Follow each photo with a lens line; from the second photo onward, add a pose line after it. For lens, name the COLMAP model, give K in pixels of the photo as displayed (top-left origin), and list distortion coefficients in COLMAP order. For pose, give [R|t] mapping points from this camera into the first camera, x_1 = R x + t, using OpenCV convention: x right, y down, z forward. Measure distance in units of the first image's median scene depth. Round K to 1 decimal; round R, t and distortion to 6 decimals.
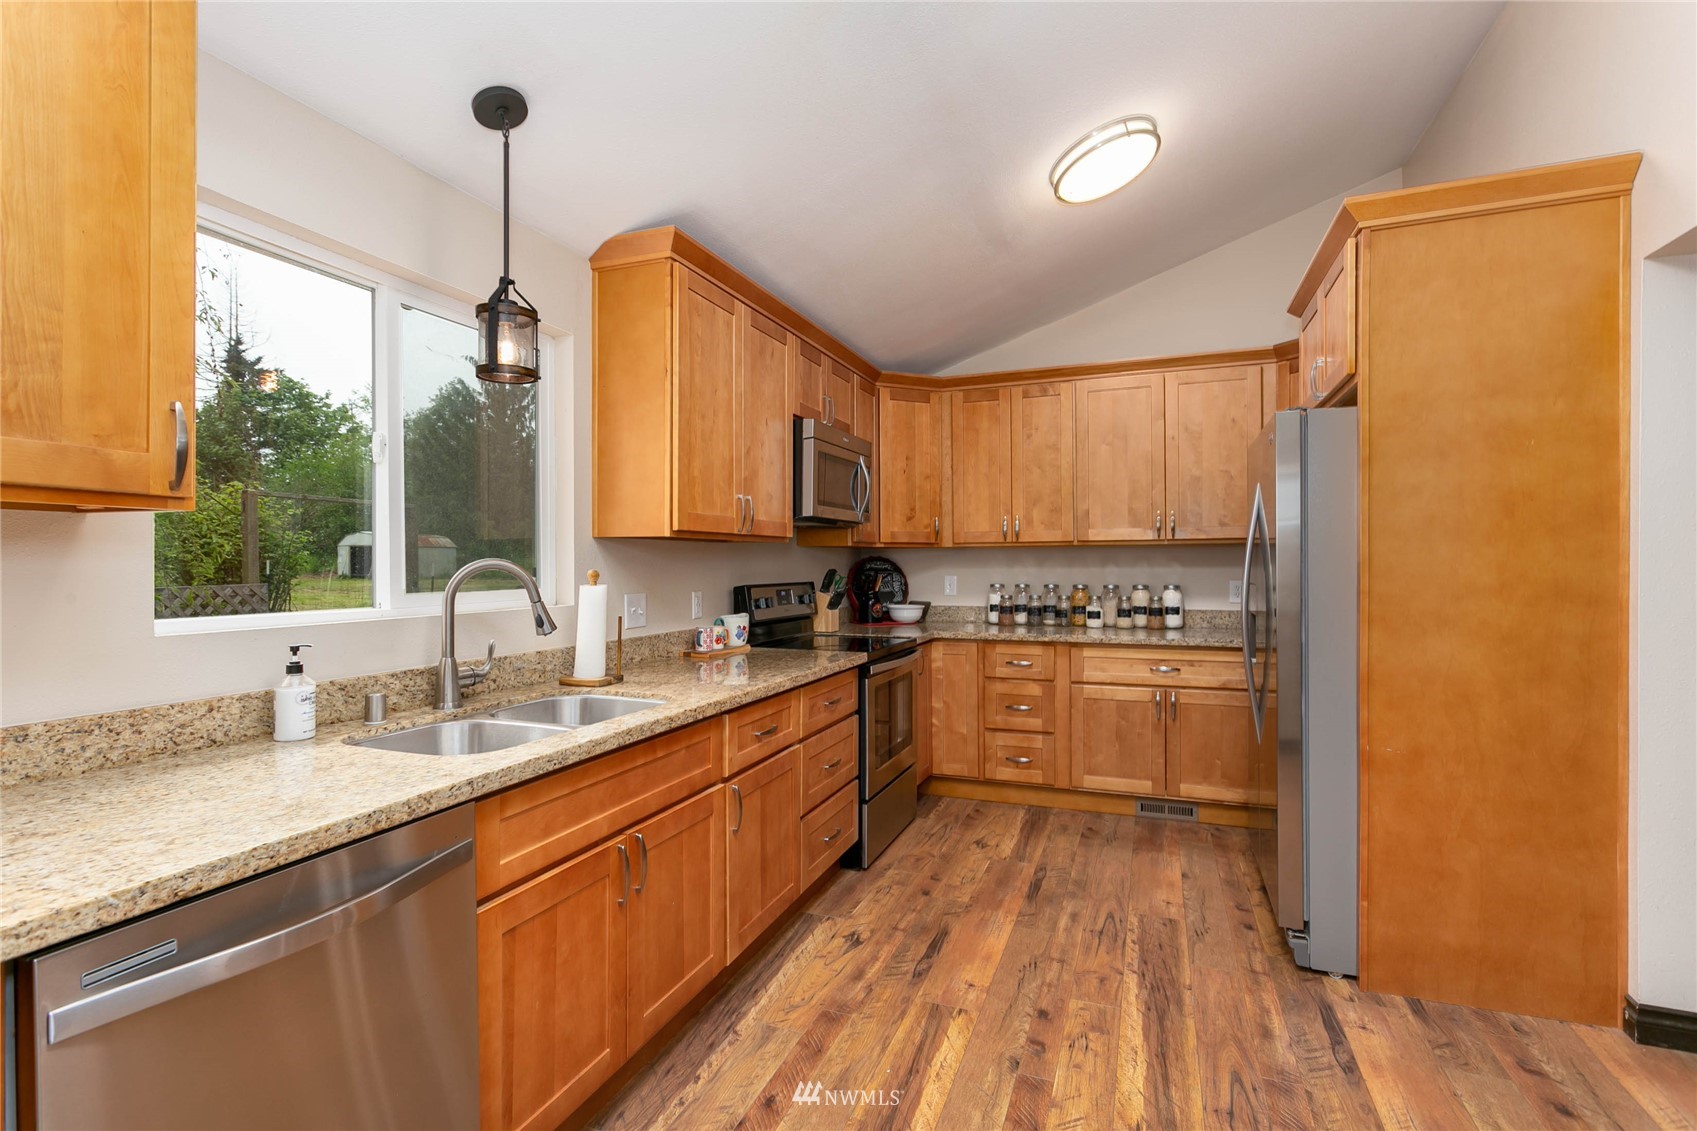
lens RADIAL K [[806.6, 0, 839.0], [0, 806.6, 560.3], [0, 0, 1]] dist [0.003933, 0.000424]
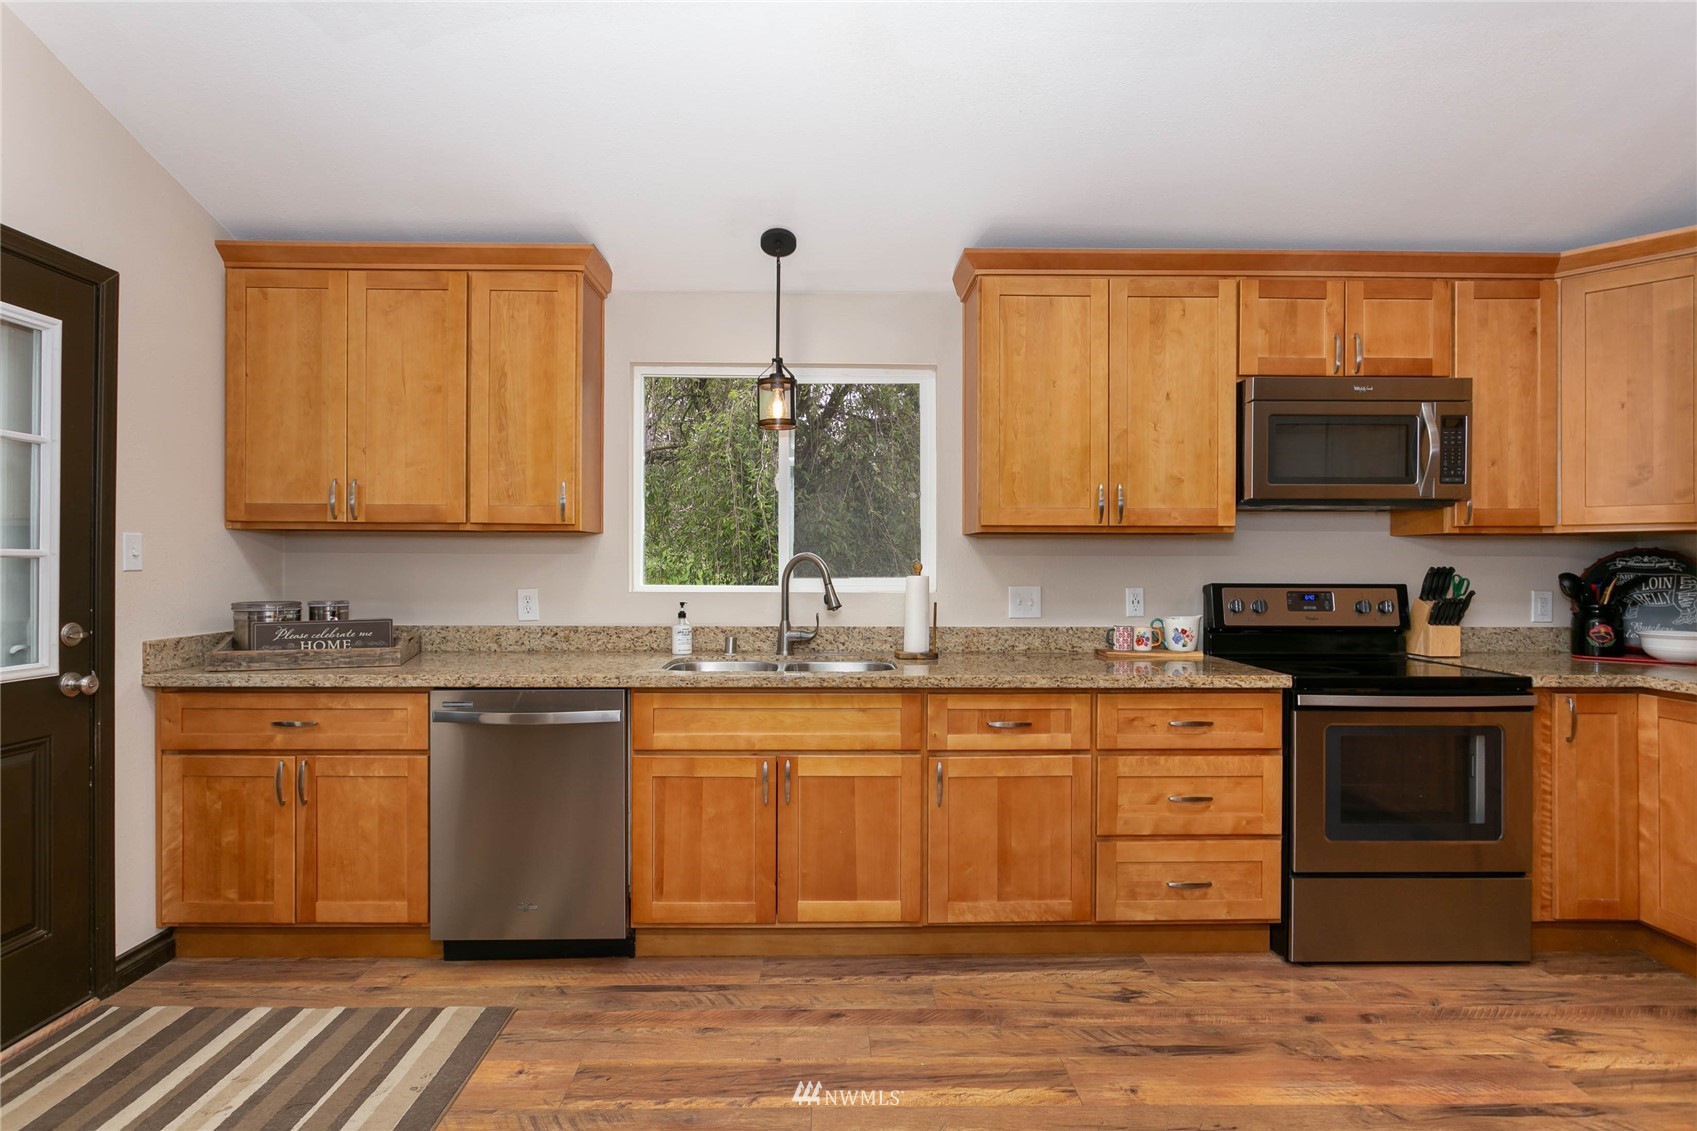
lens RADIAL K [[831.5, 0, 833.9], [0, 831.5, 563.9], [0, 0, 1]] dist [-0.004860, 0.002116]
pose [[0.377309, -0.000468, -0.926087, 0.716496], [-0.000206, 1.000000, -0.000590, 0.013512], [0.926087, 0.000413, 0.377309, 0.381921]]
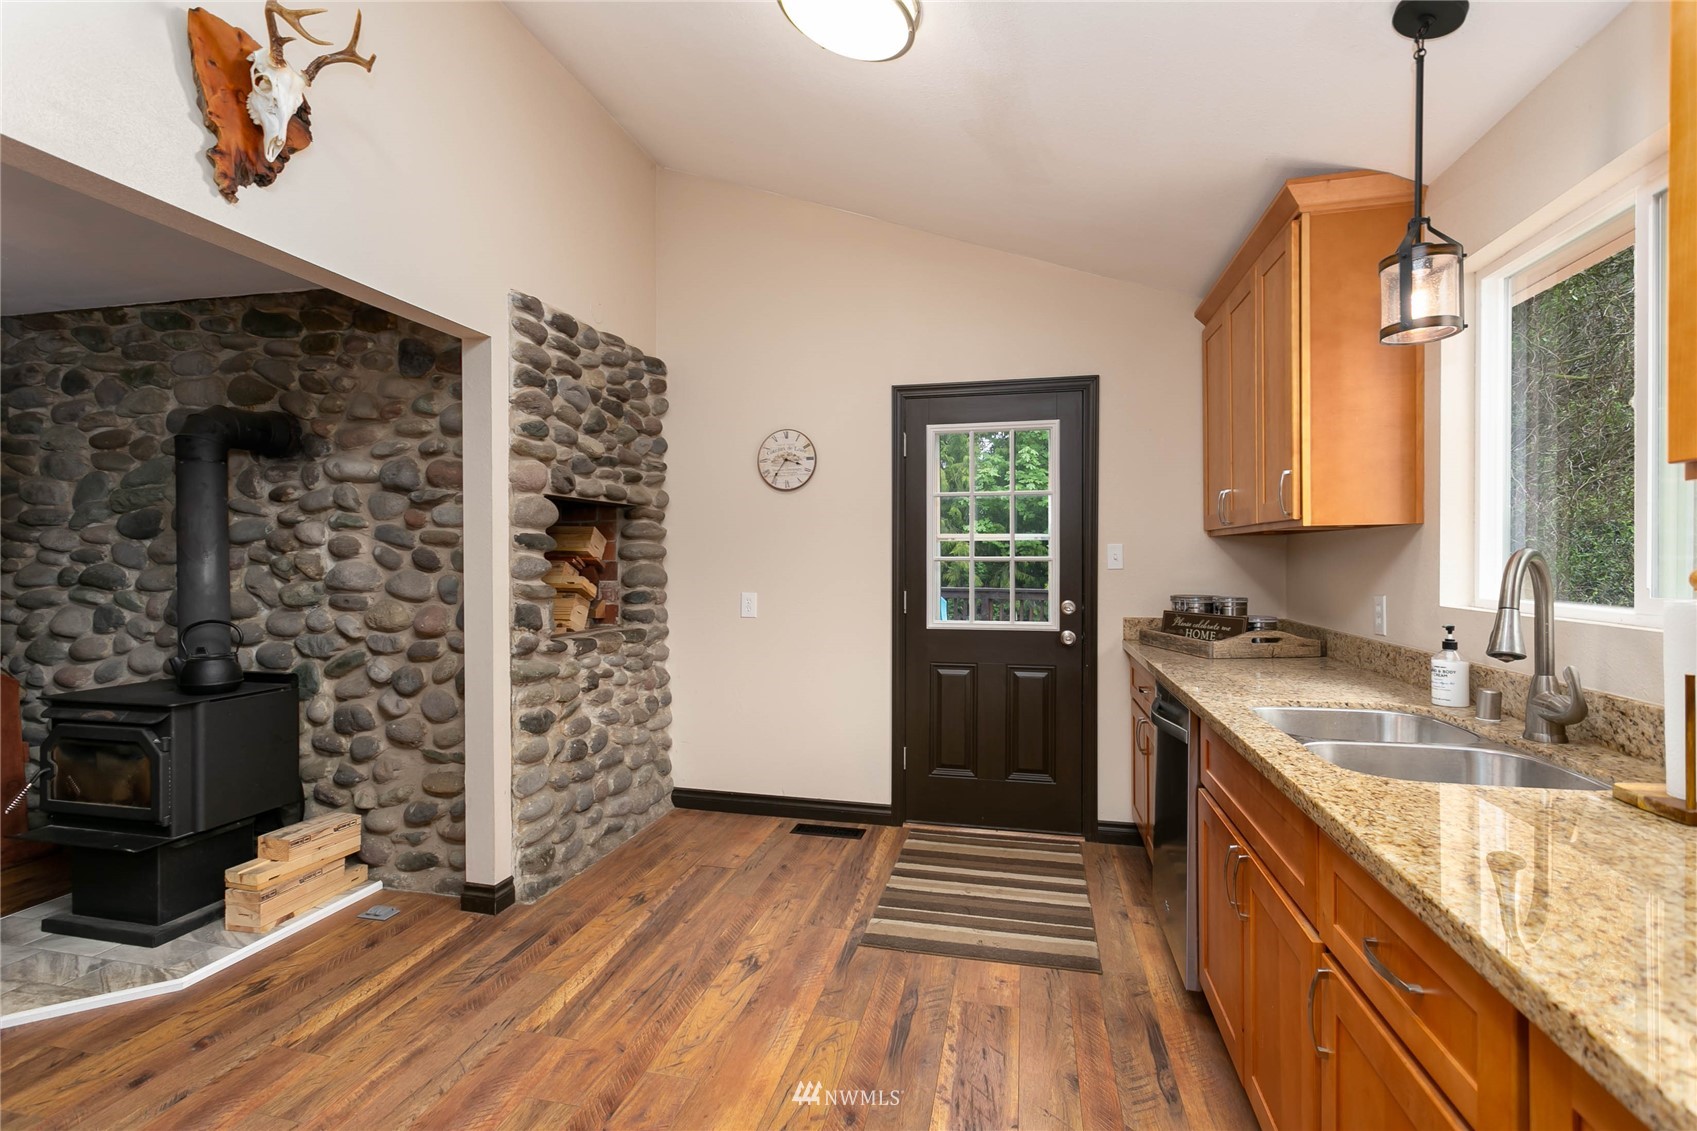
lens RADIAL K [[806.6, 0, 833.6], [0, 806.6, 568.4], [0, 0, 1]] dist [0.003933, 0.000424]
pose [[-0.990782, 0.004121, -0.135406, 0.222586], [0.003306, 0.999975, 0.006242, 0.008555], [0.135428, 0.005737, -0.990771, 1.256679]]
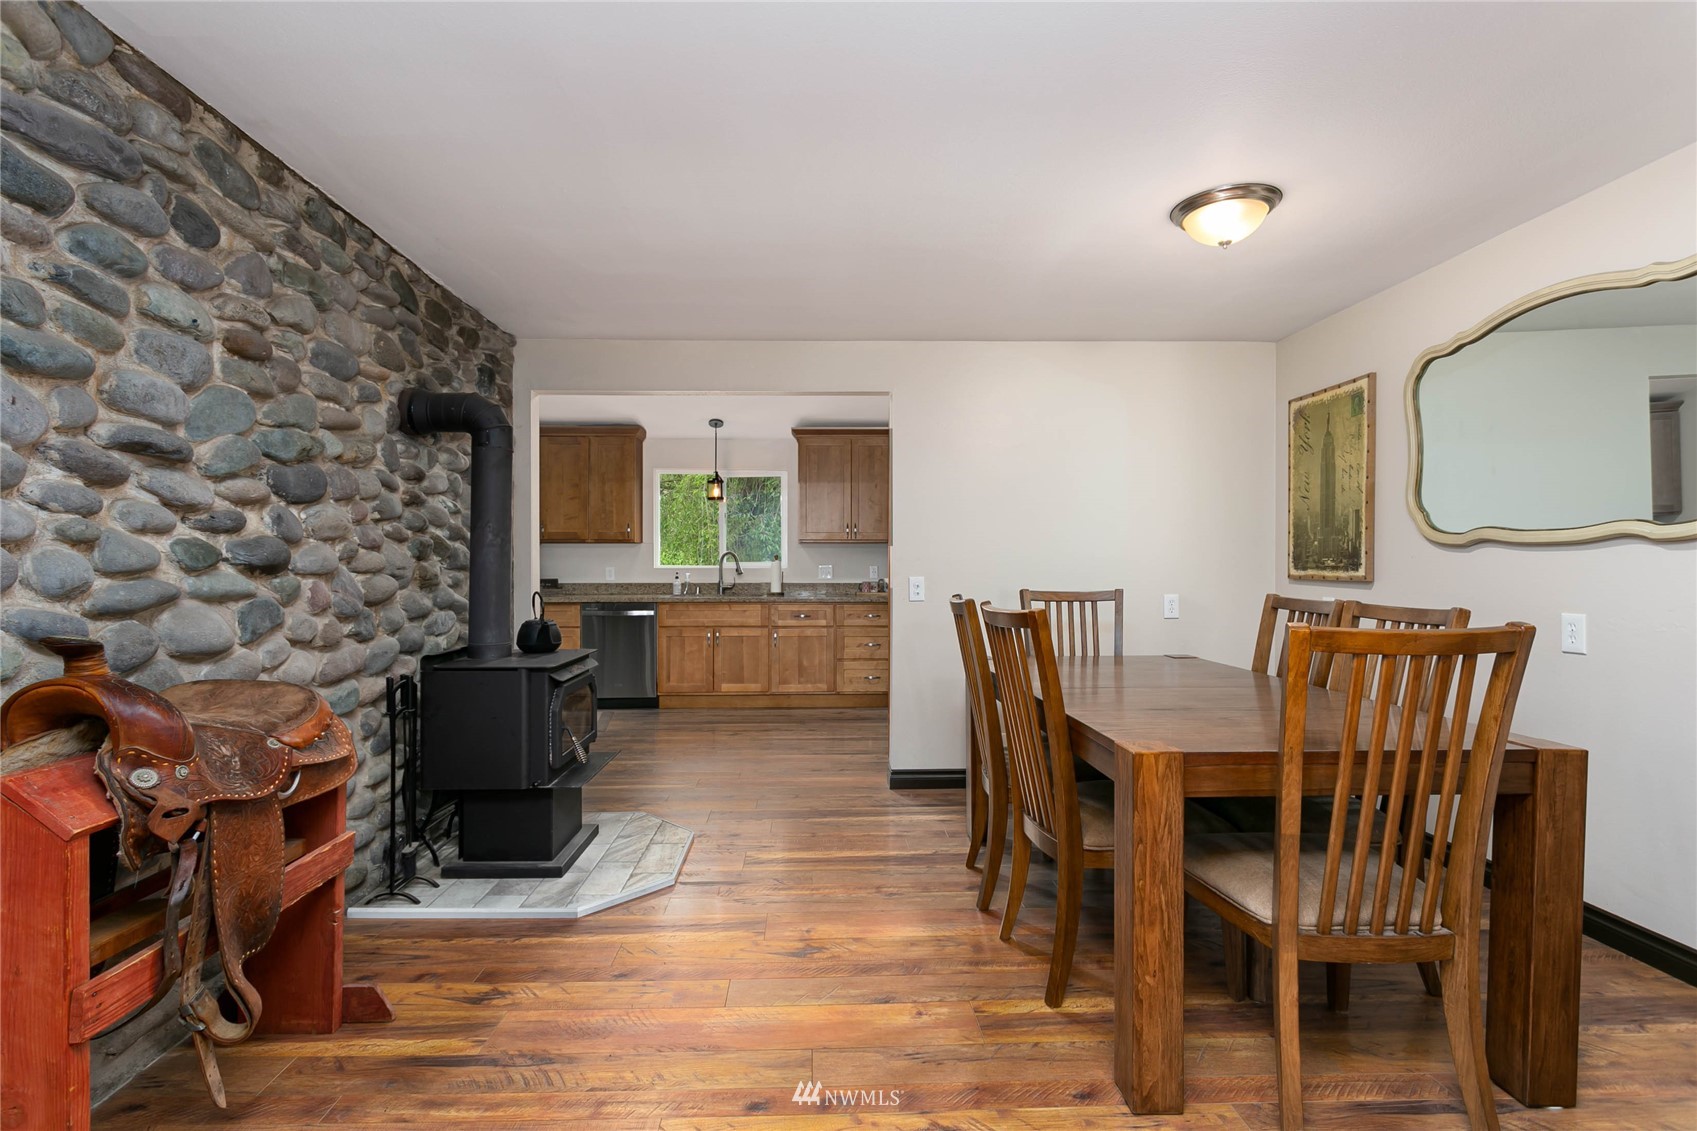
lens RADIAL K [[806.6, 0, 840.0], [0, 806.6, 563.6], [0, 0, 1]] dist [0.003933, 0.000424]
pose [[0.387937, -0.000667, -0.921686, 2.176844], [0.003793, 0.999992, 0.000872, 0.036288], [0.921678, -0.003834, 0.387937, 0.095181]]
